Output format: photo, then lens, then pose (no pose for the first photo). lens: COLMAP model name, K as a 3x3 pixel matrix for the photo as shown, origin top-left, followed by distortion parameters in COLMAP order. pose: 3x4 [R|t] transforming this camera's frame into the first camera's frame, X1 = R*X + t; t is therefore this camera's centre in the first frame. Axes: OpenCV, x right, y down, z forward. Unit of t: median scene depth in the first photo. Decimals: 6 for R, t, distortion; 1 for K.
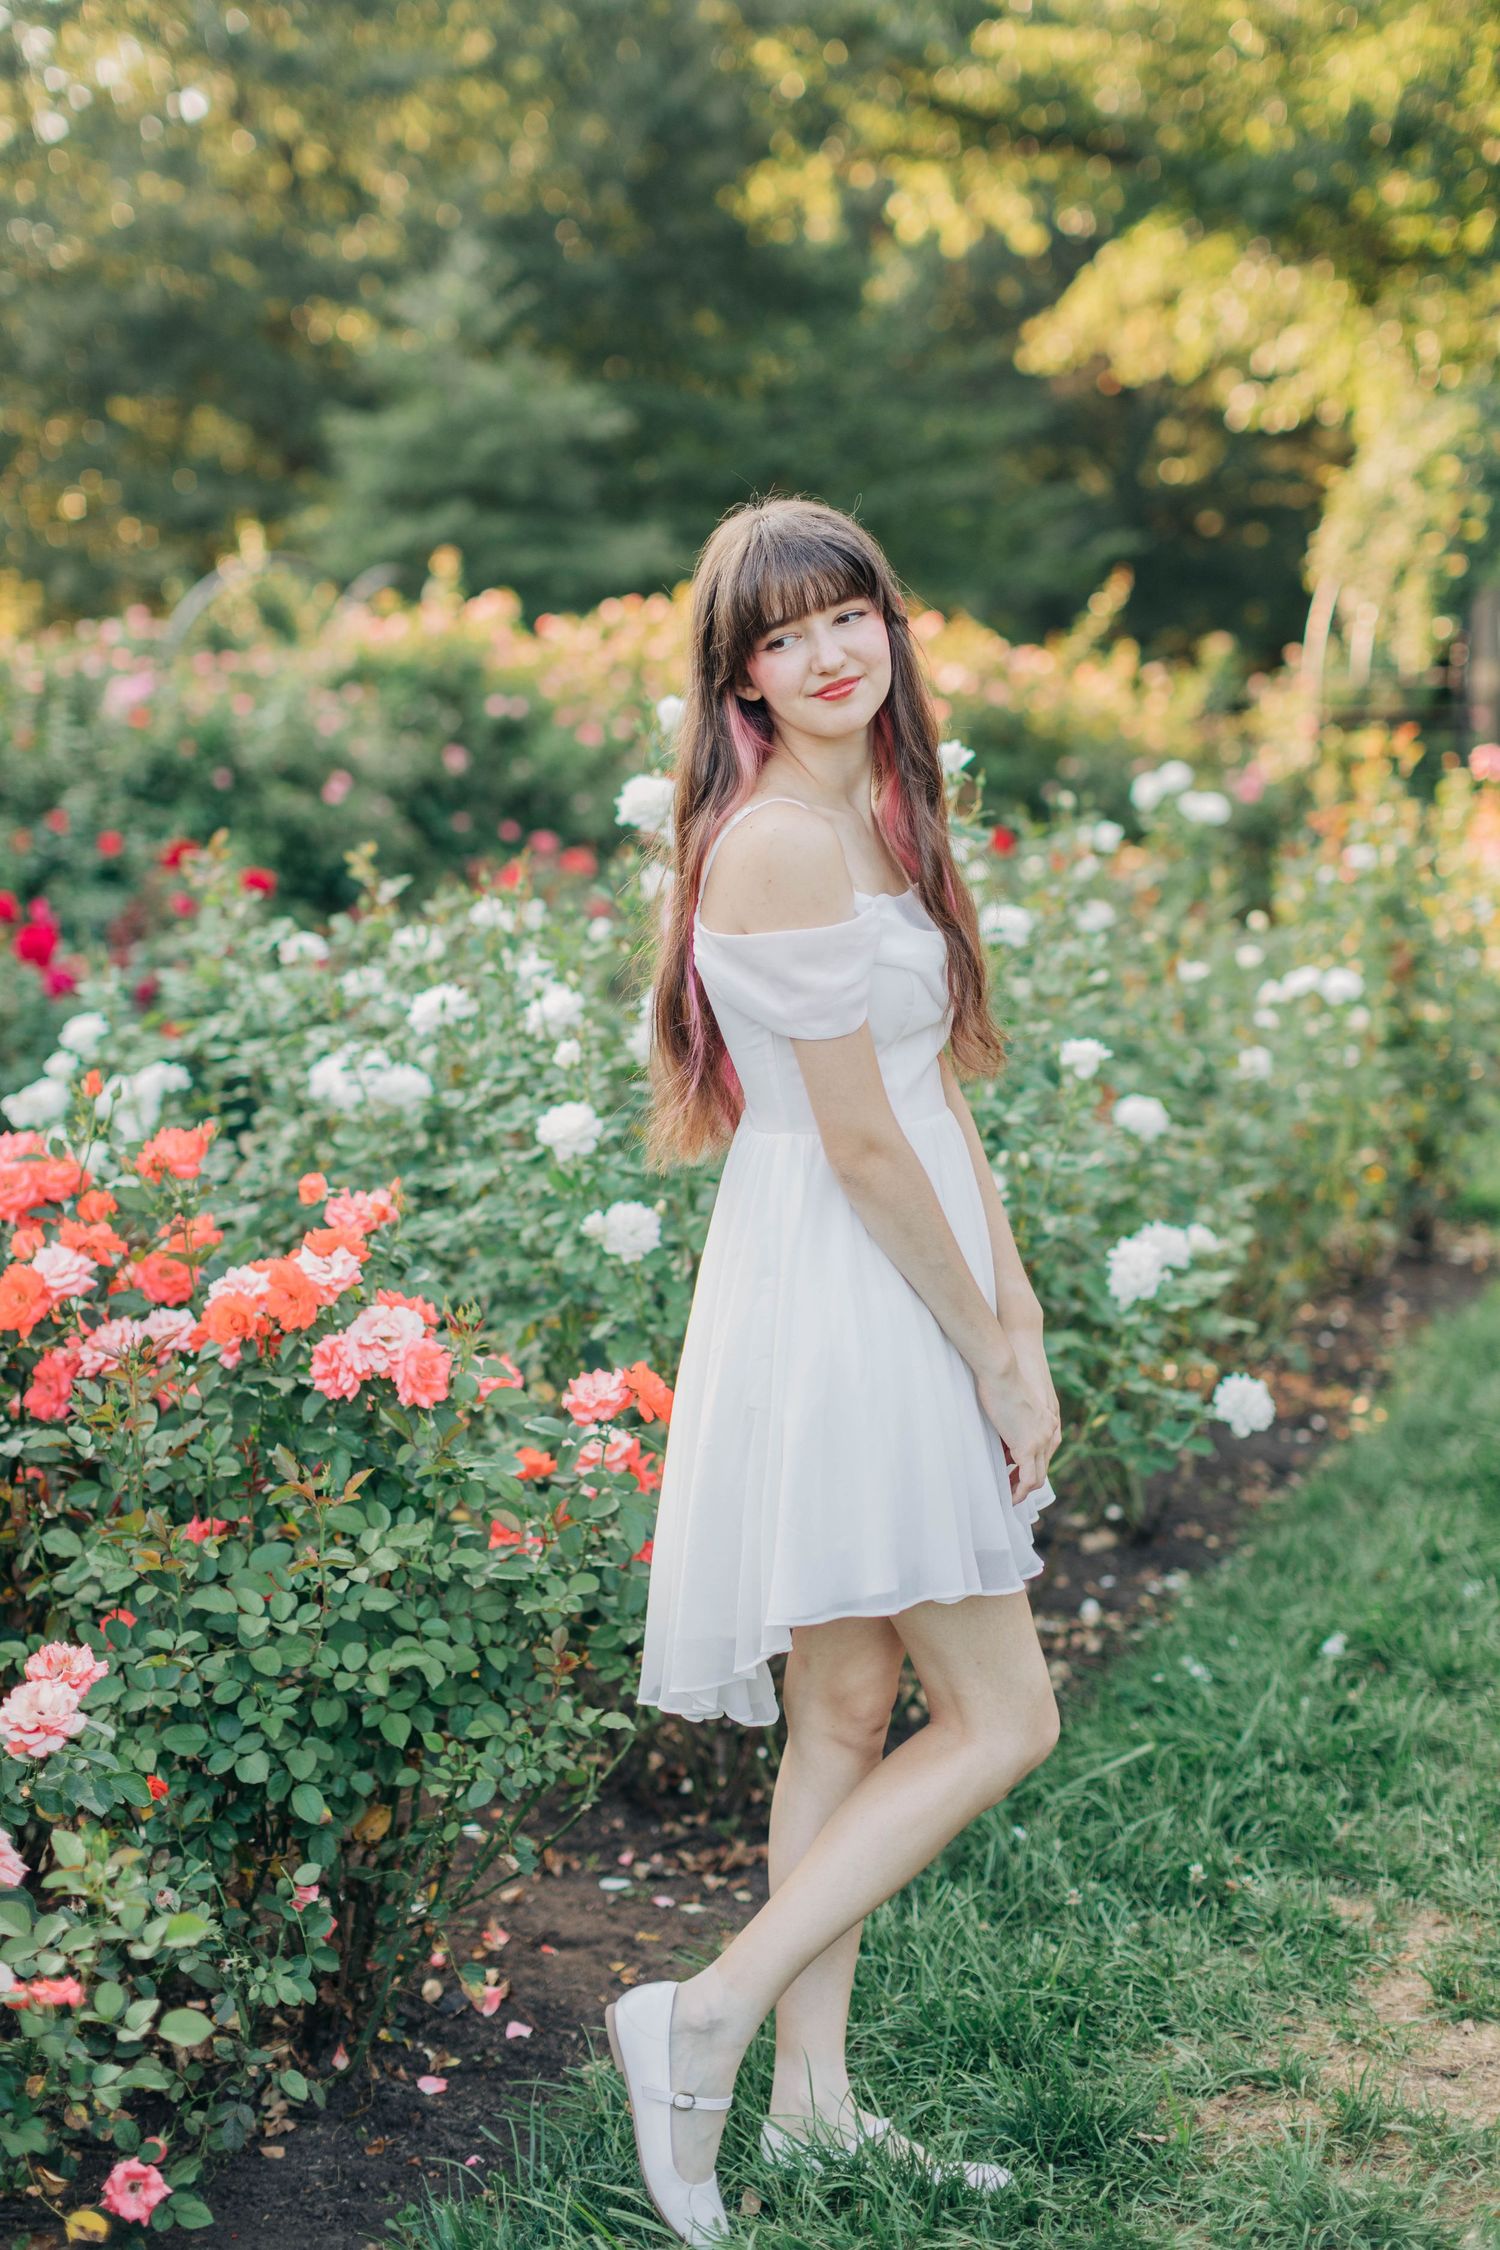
lens RADIAL K [[3210.1, 0, 750.0], [0, 3210.1, 1125.0], [0, 0, 1]] dist [0.140581, -0.050348]
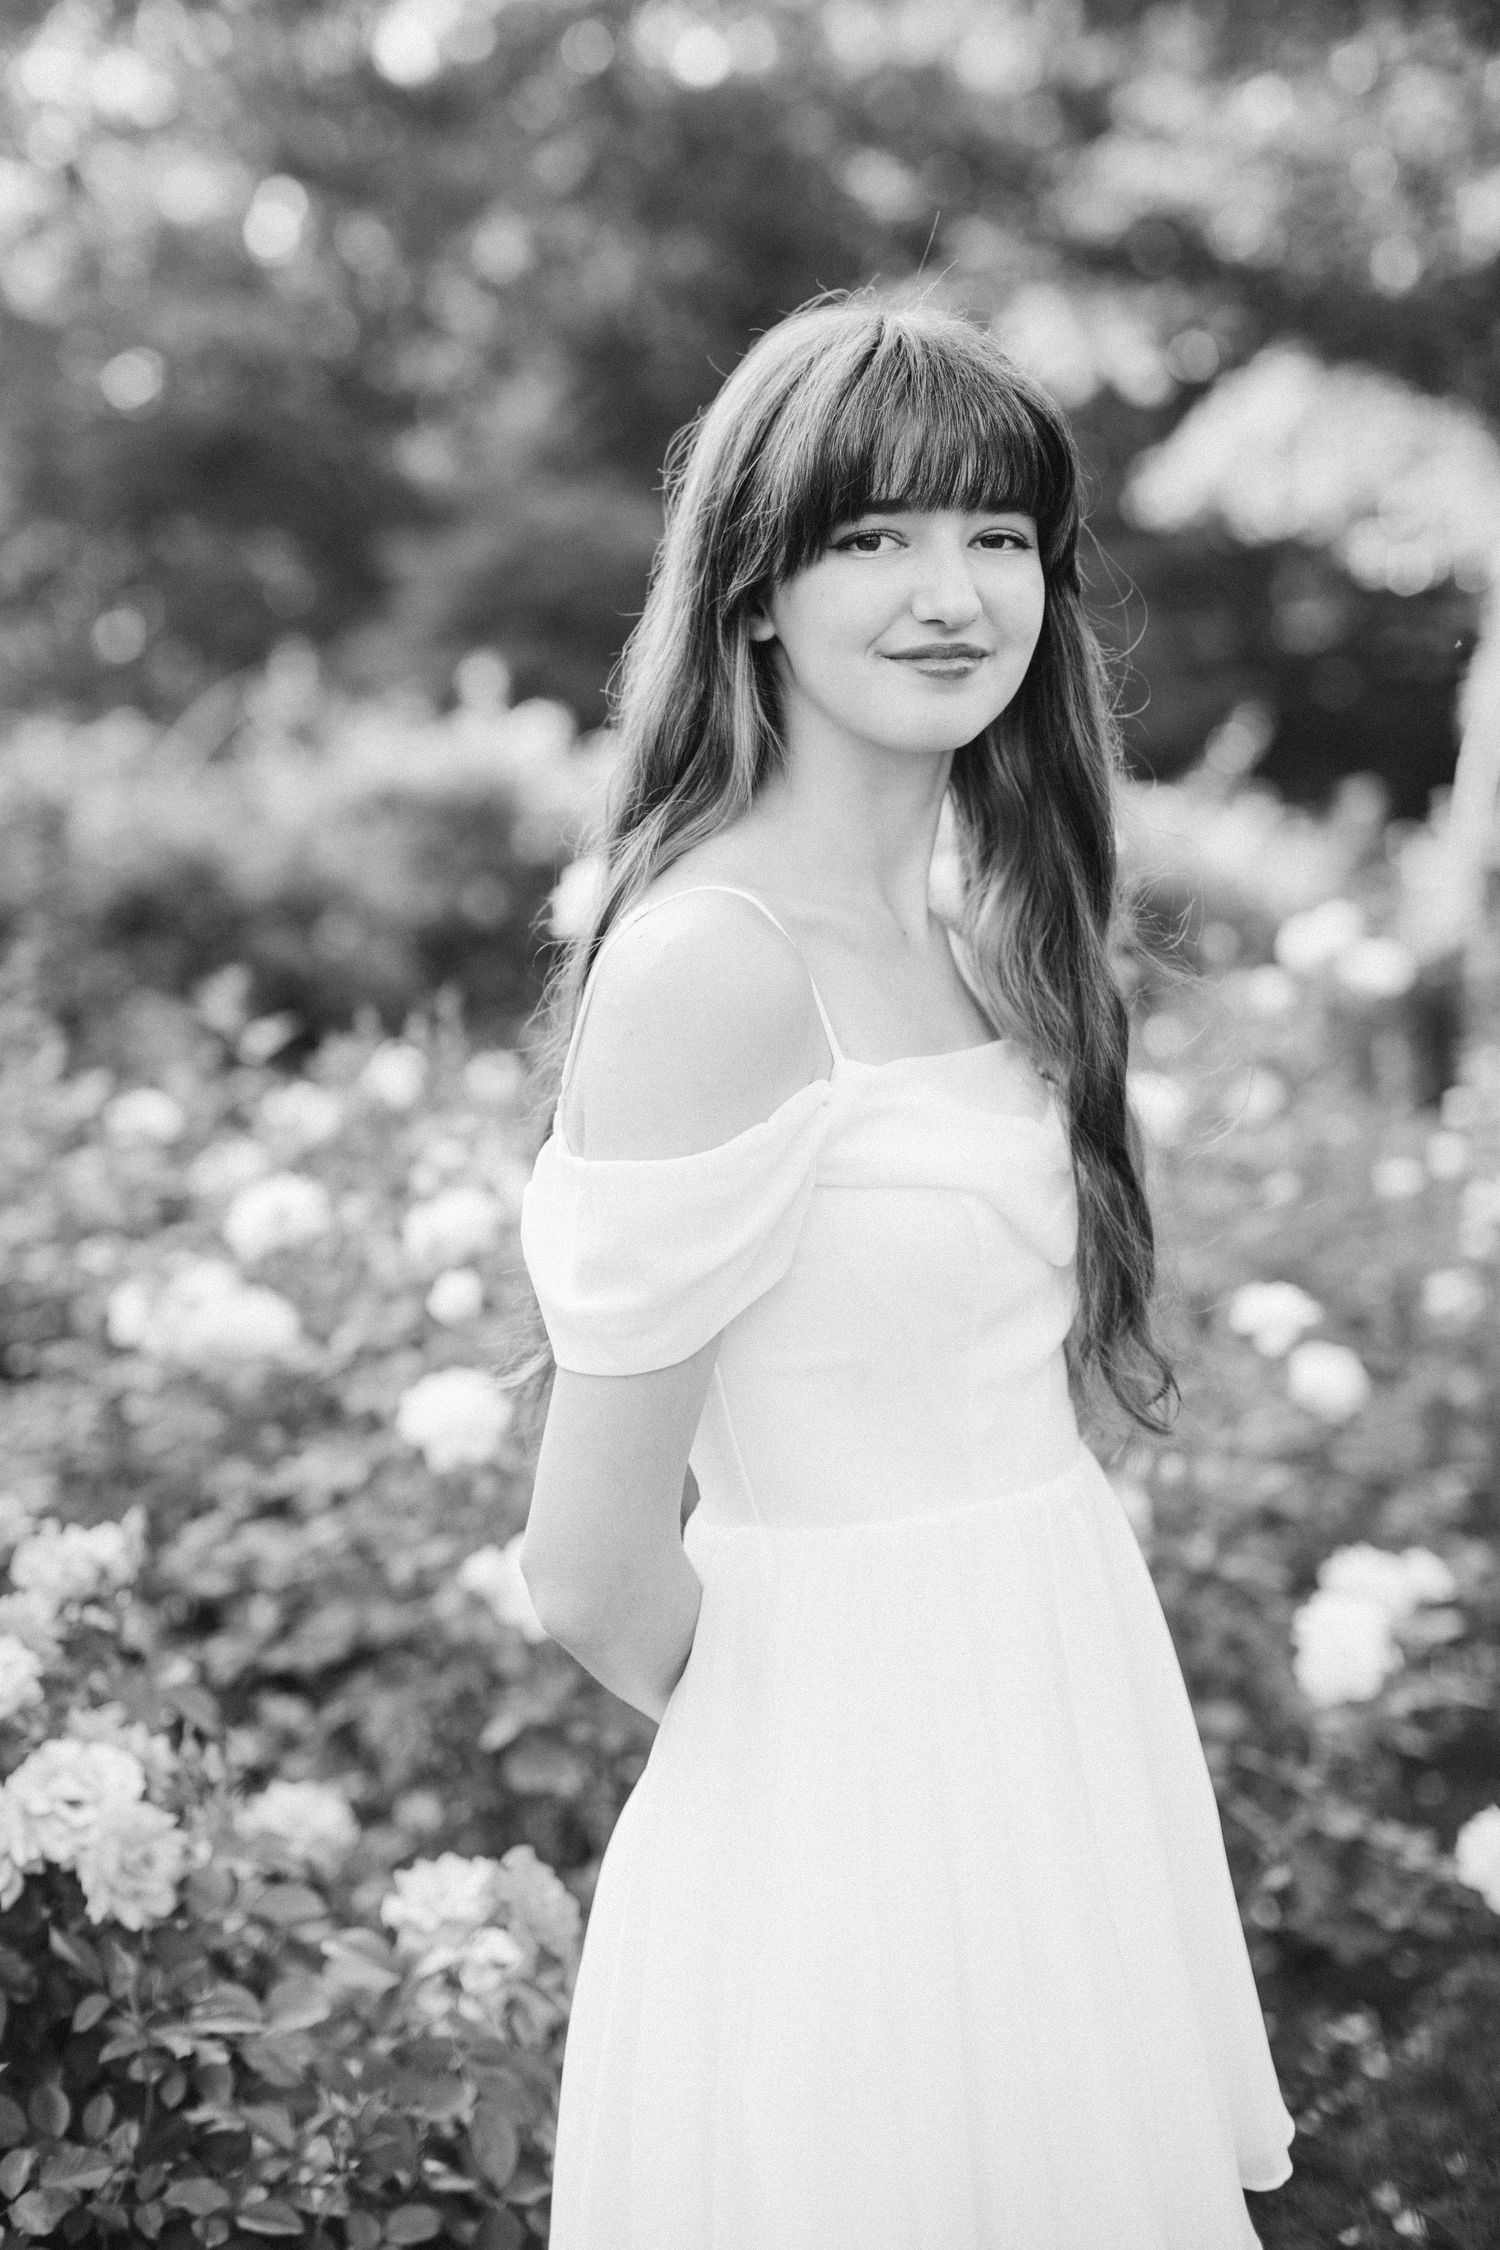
lens RADIAL K [[3193.3, 0, 750.0], [0, 3193.3, 1125.0], [0, 0, 1]] dist [-0.142177, 0.048120]
pose [[0.999247, 0.022805, -0.031402, 0.009859], [-0.024454, 0.998286, -0.053169, -0.011791], [0.030136, 0.053897, 0.998092, 0.185939]]
